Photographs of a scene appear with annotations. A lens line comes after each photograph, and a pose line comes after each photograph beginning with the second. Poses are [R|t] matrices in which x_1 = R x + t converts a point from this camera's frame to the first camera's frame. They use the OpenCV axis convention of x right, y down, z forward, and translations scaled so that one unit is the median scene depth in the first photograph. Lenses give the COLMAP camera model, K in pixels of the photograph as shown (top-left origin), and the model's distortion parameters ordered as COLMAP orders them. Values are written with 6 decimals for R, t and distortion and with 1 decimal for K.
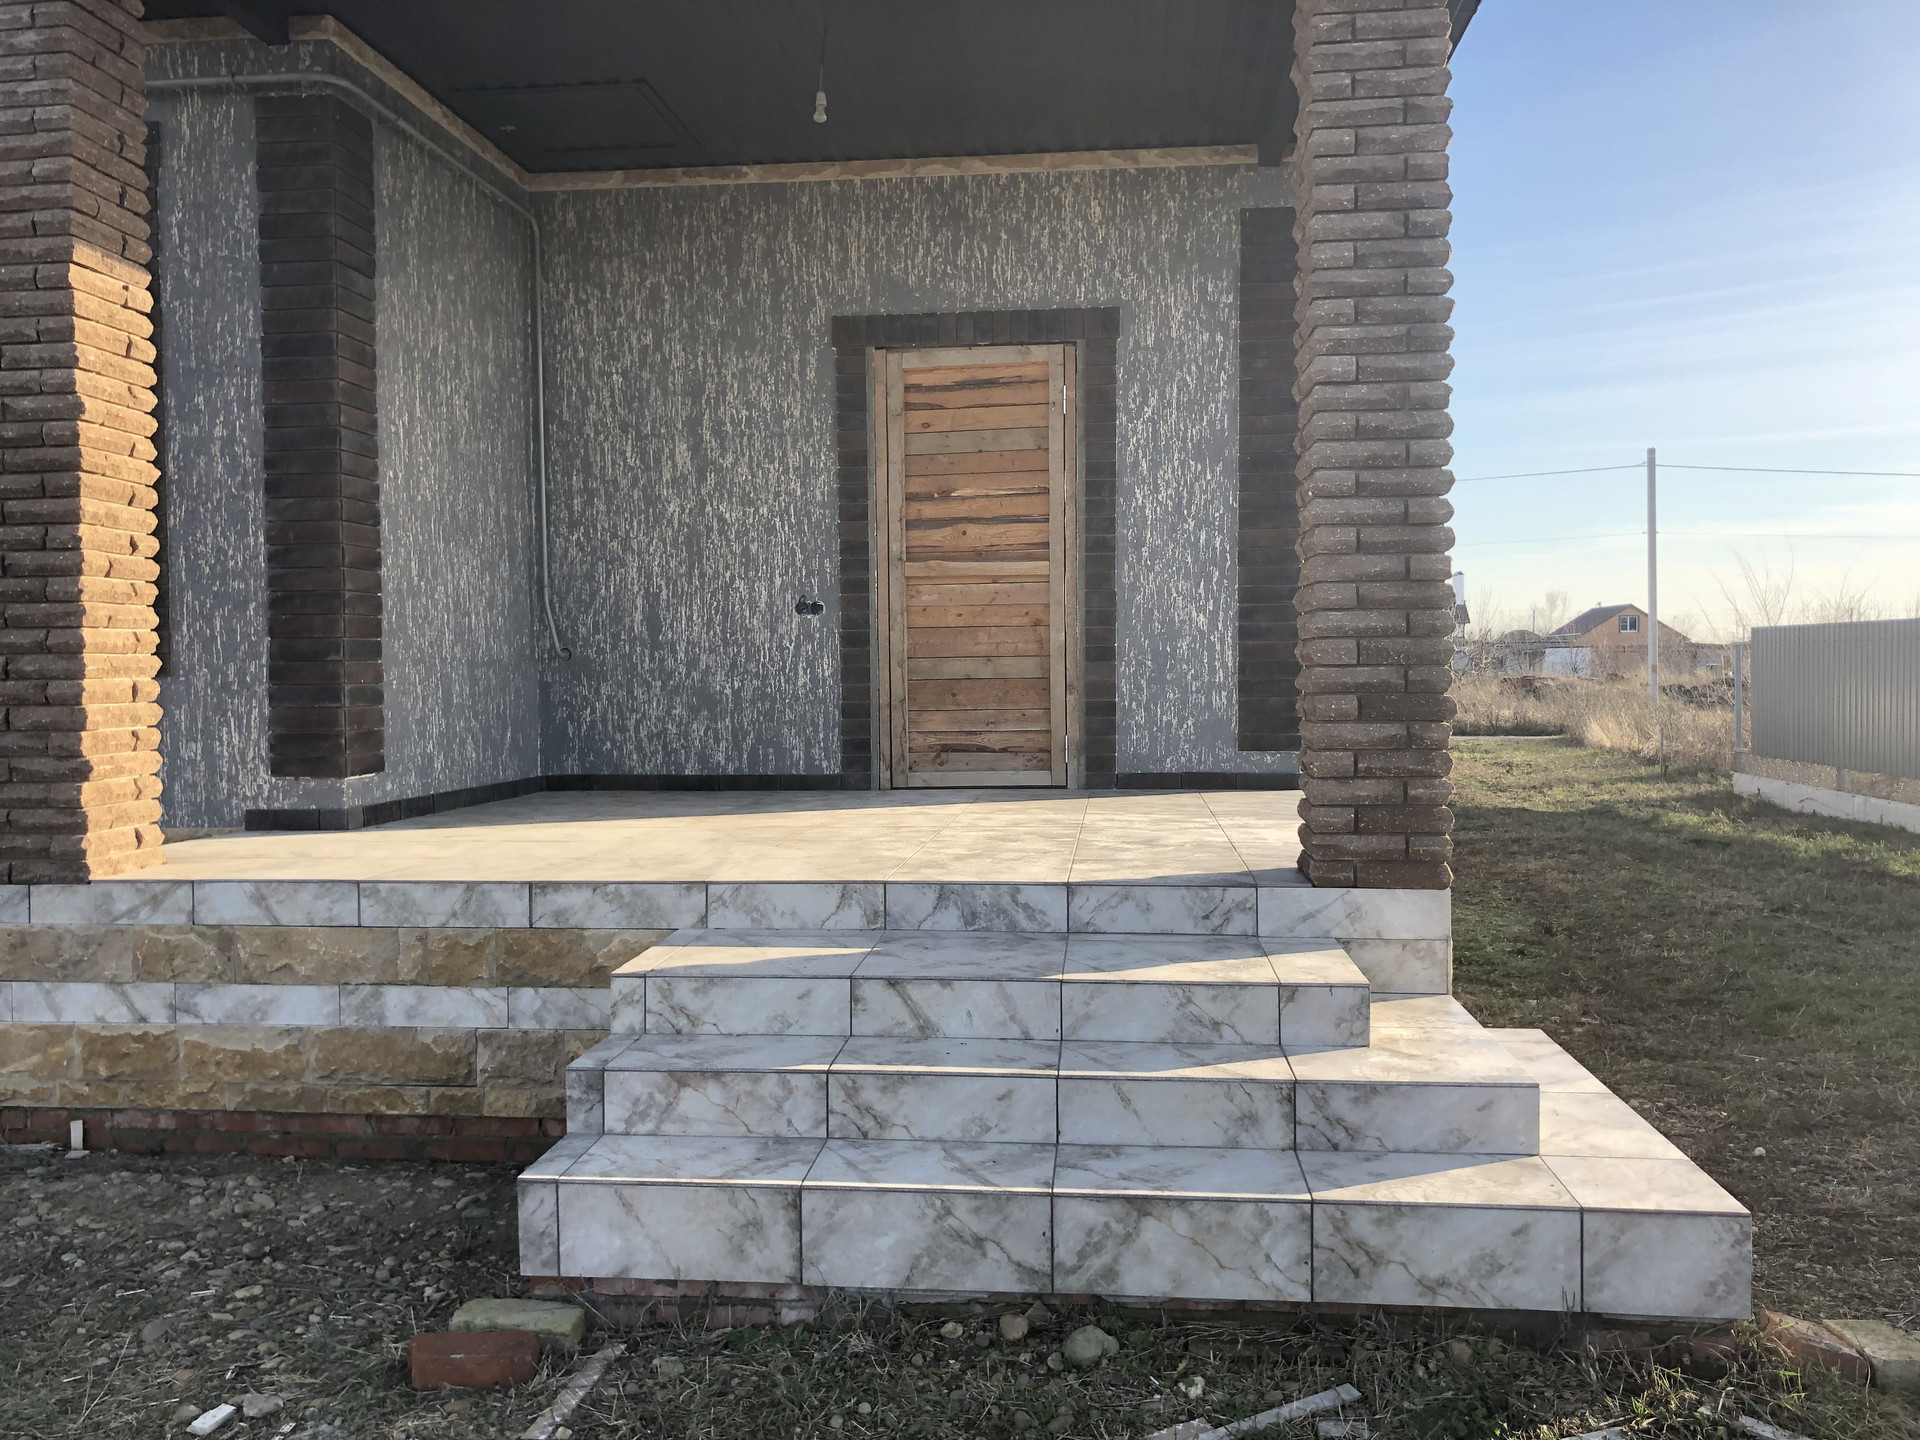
lens RADIAL K [[1570.7, 0, 960.0], [0, 1570.7, 720.0], [0, 0, 1]] dist [0.045872, -0.065796]
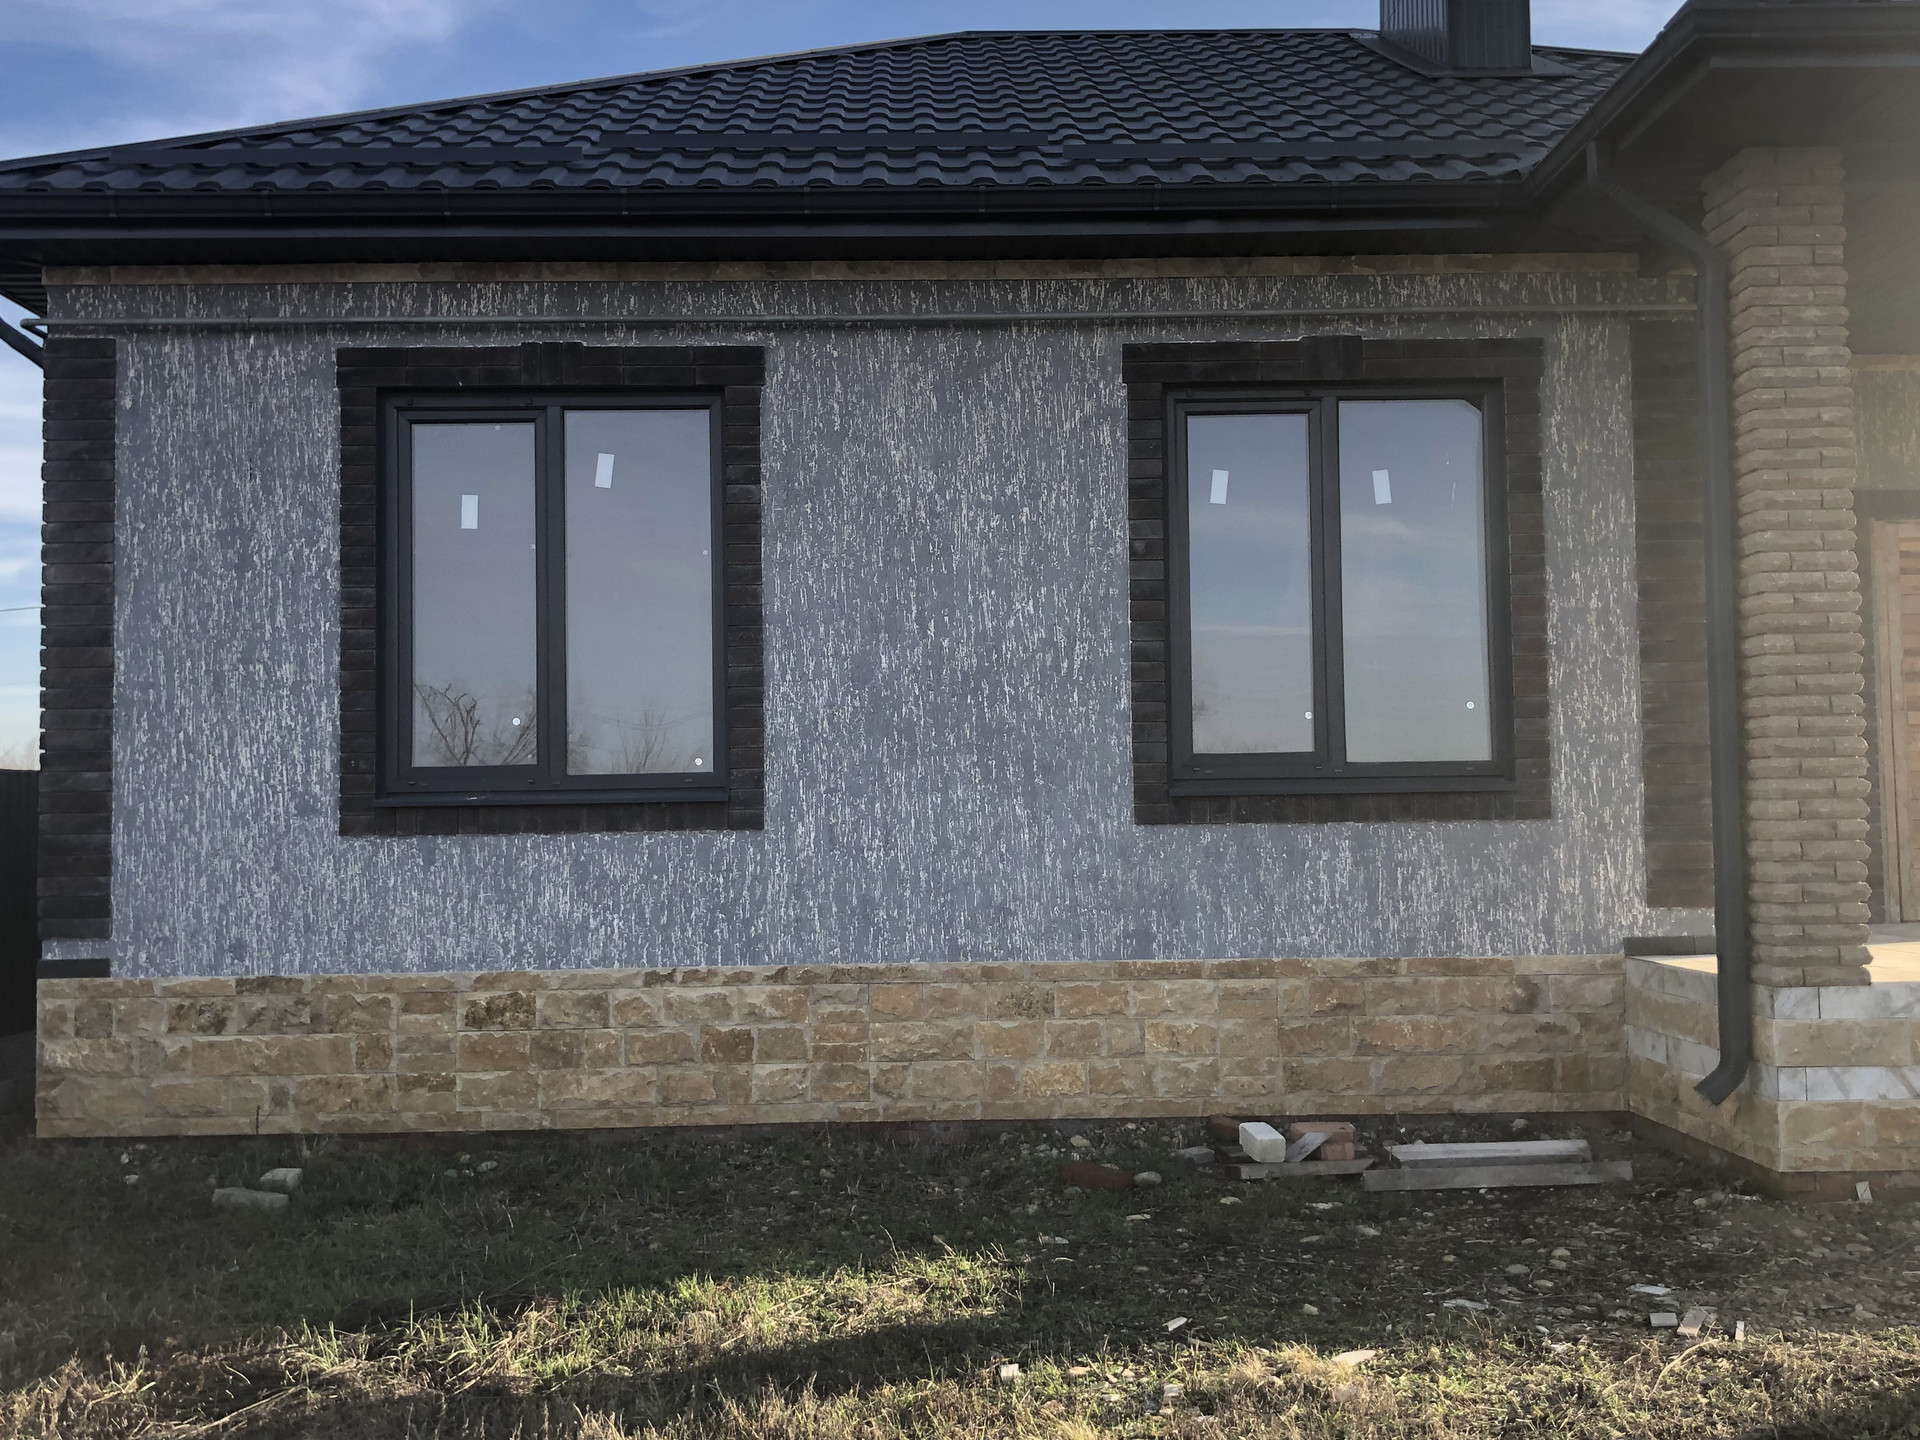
lens RADIAL K [[1958.2, 0, 961.0], [0, 1958.2, 705.5], [0, 0, 1]] dist [0.100417, -0.262068]
pose [[0.992754, 0.001020, 0.120164, -1.091506], [0.009729, 0.996000, -0.088826, 0.012546], [-0.119774, 0.089352, 0.988772, -0.344000]]
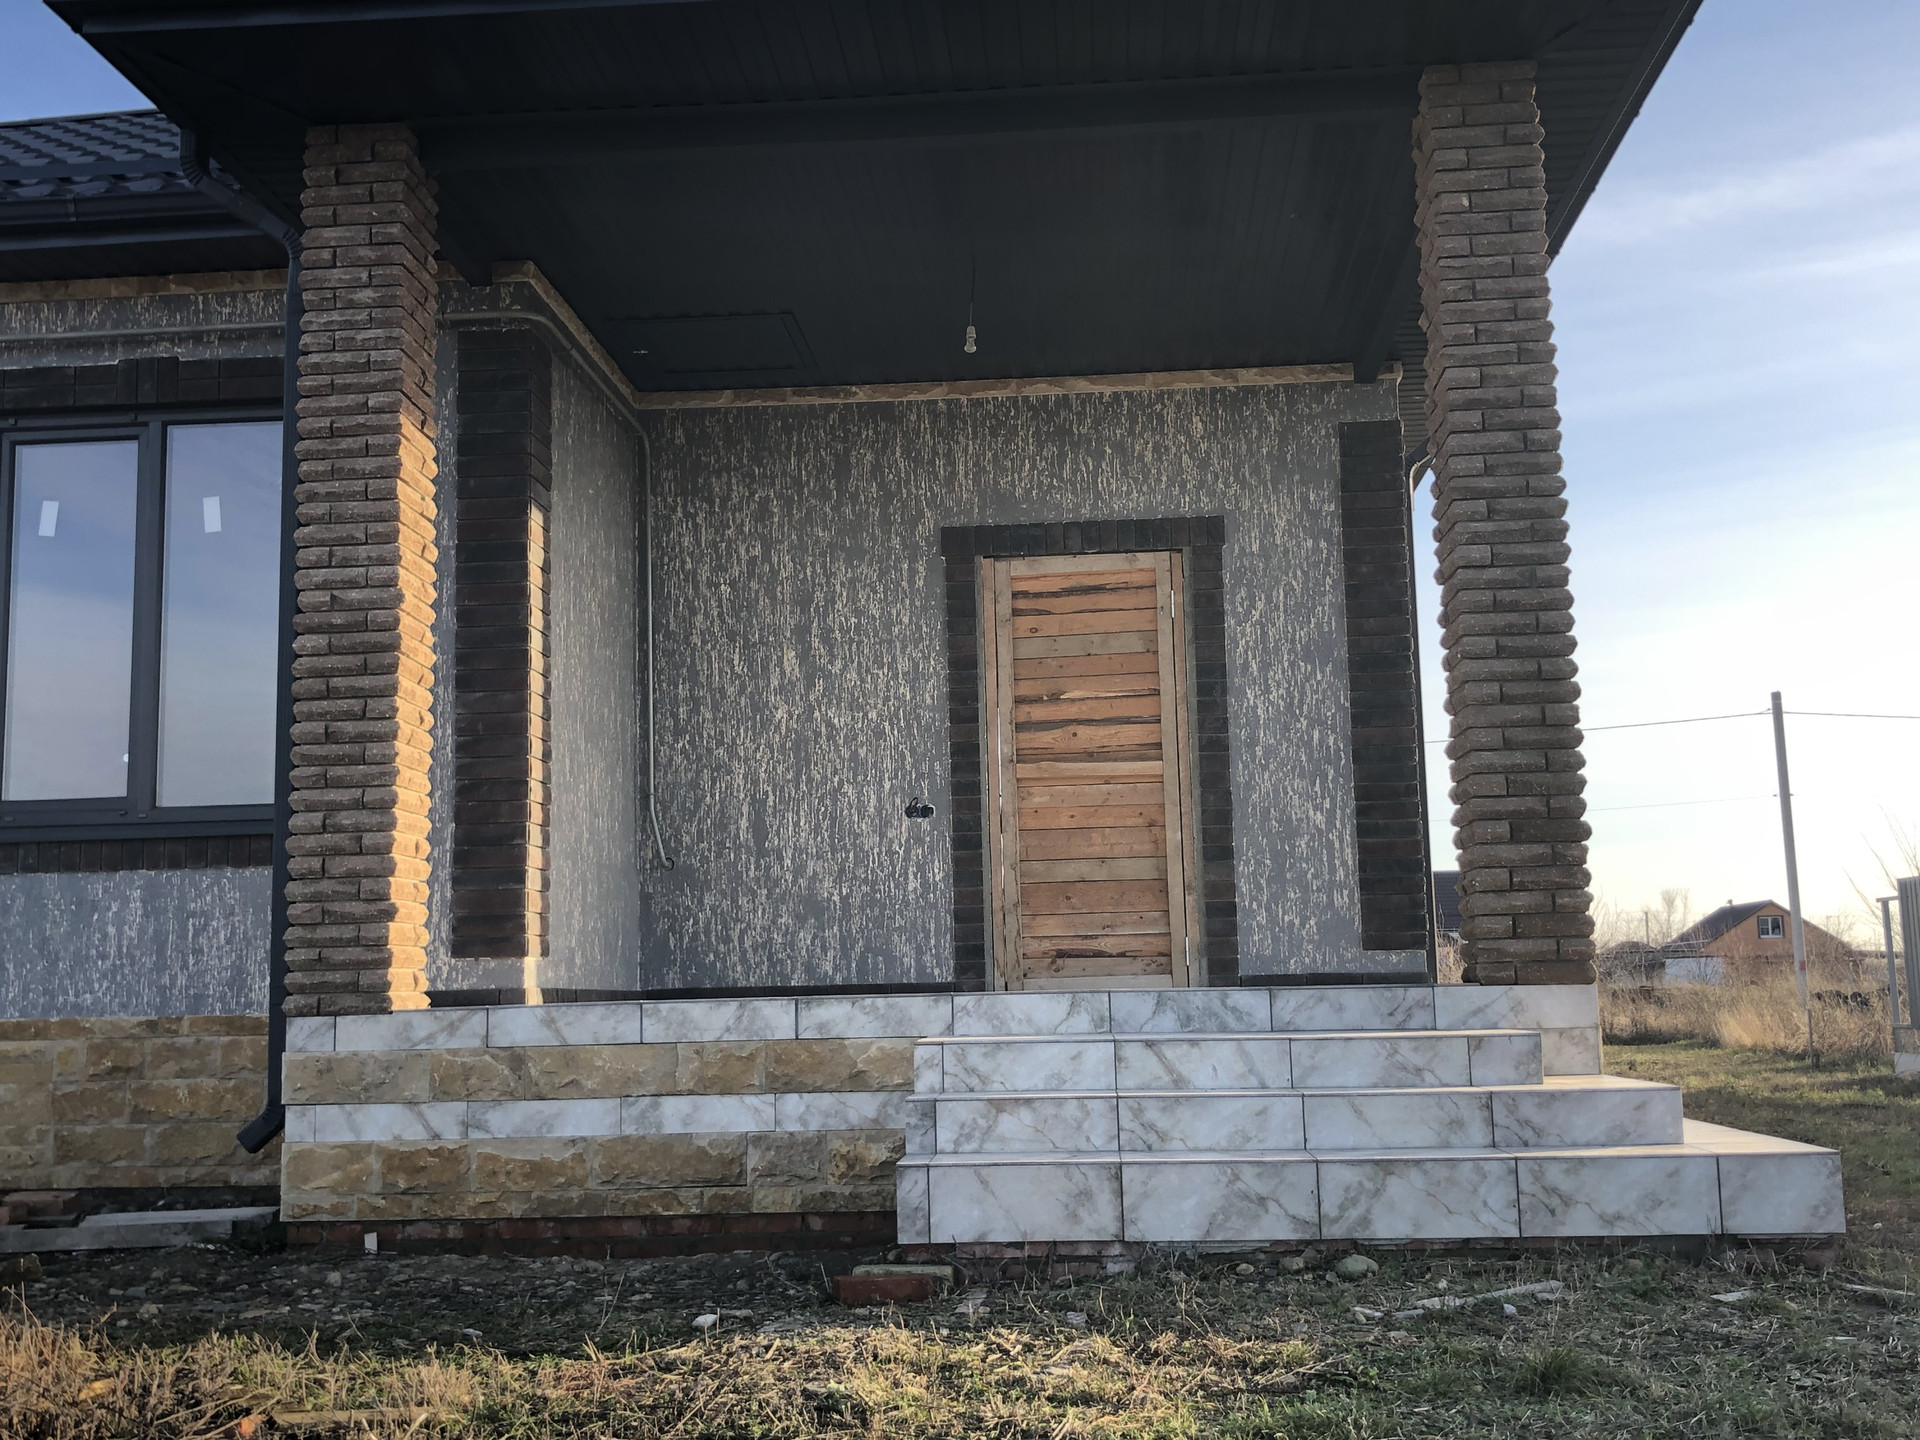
lens RADIAL K [[2089.6, 0, 955.5], [0, 2089.6, 711.7], [0, 0, 1]] dist [0.160198, -0.515903]
pose [[0.999369, -0.008848, 0.034393, -0.152439], [0.014547, 0.985482, -0.169154, 0.115196], [-0.032397, 0.169547, 0.984989, -0.396670]]
